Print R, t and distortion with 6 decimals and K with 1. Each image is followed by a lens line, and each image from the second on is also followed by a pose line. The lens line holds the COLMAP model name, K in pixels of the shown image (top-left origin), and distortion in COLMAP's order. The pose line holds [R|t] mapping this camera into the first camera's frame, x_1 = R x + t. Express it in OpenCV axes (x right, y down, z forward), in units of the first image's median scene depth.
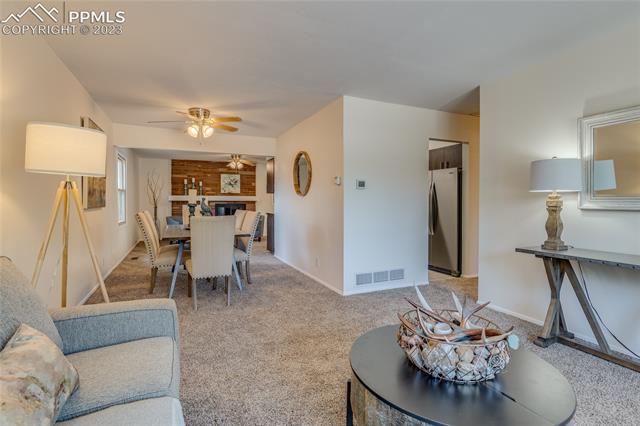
lens RADIAL K [[317.3, 0, 326.2], [0, 317.3, 207.2], [0, 0, 1]] dist [-0.001862, 0.000673]
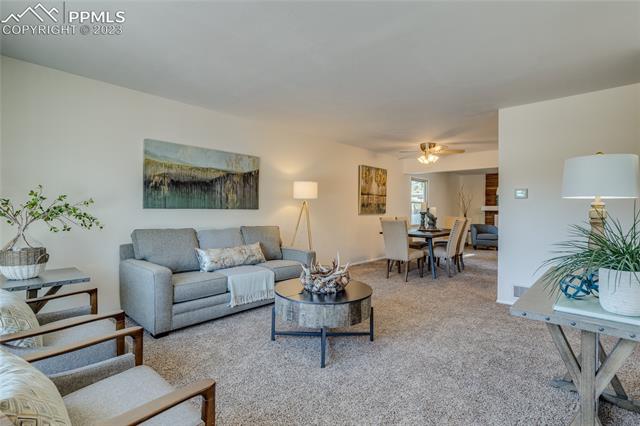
lens RADIAL K [[317.3, 0, 321.1], [0, 317.3, 213.1], [0, 0, 1]] dist [-0.001862, 0.000673]
pose [[0.390105, 0.003871, -0.920762, 0.349144], [-0.014911, 0.999887, -0.002113, -0.000867], [0.920649, 0.014554, 0.390119, 0.028093]]
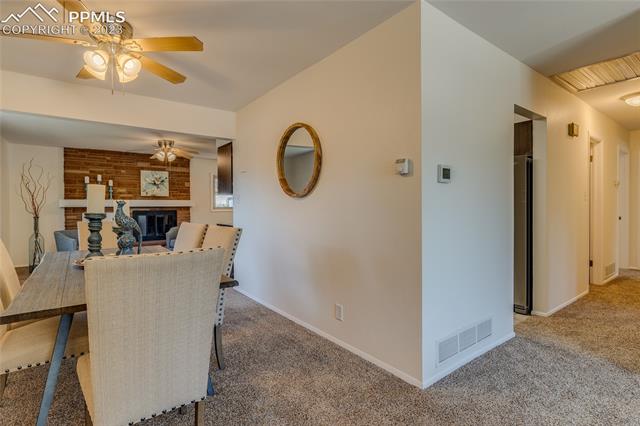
lens RADIAL K [[317.3, 0, 313.5], [0, 317.3, 210.3], [0, 0, 1]] dist [-0.001862, 0.000673]
pose [[0.980938, -0.011725, 0.193965, -0.098047], [0.012444, 0.999919, -0.002490, -0.005601], [-0.193920, 0.004856, 0.981005, 0.238639]]
